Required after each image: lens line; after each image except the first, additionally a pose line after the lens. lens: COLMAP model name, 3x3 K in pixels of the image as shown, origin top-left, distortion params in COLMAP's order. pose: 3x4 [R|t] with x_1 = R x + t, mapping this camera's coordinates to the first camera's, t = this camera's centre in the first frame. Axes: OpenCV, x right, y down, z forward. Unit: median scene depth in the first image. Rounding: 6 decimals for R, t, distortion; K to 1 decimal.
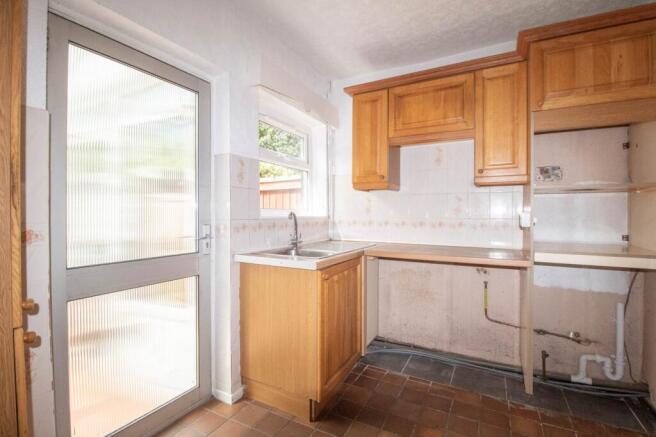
lens RADIAL K [[303.6, 0, 328.0], [0, 303.6, 218.5], [0, 0, 1]] dist [0.003580, -0.016144]
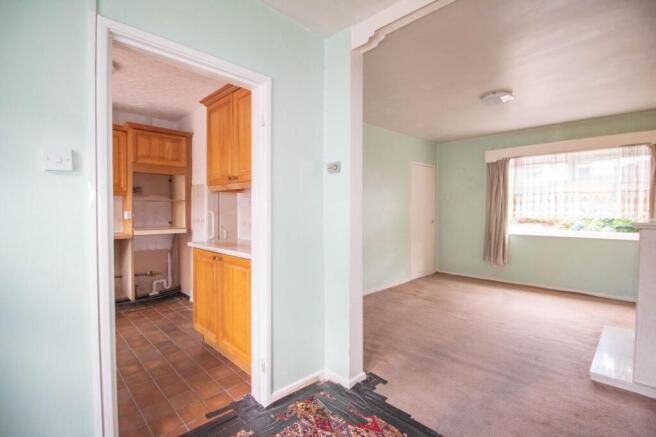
lens RADIAL K [[303.6, 0, 328.0], [0, 303.6, 218.5], [0, 0, 1]] dist [0.003580, -0.016144]
pose [[0.294333, -0.021711, 0.955456, -0.780330], [0.008337, 0.999762, 0.020150, -0.001138], [-0.955666, 0.002035, 0.294444, -0.751155]]
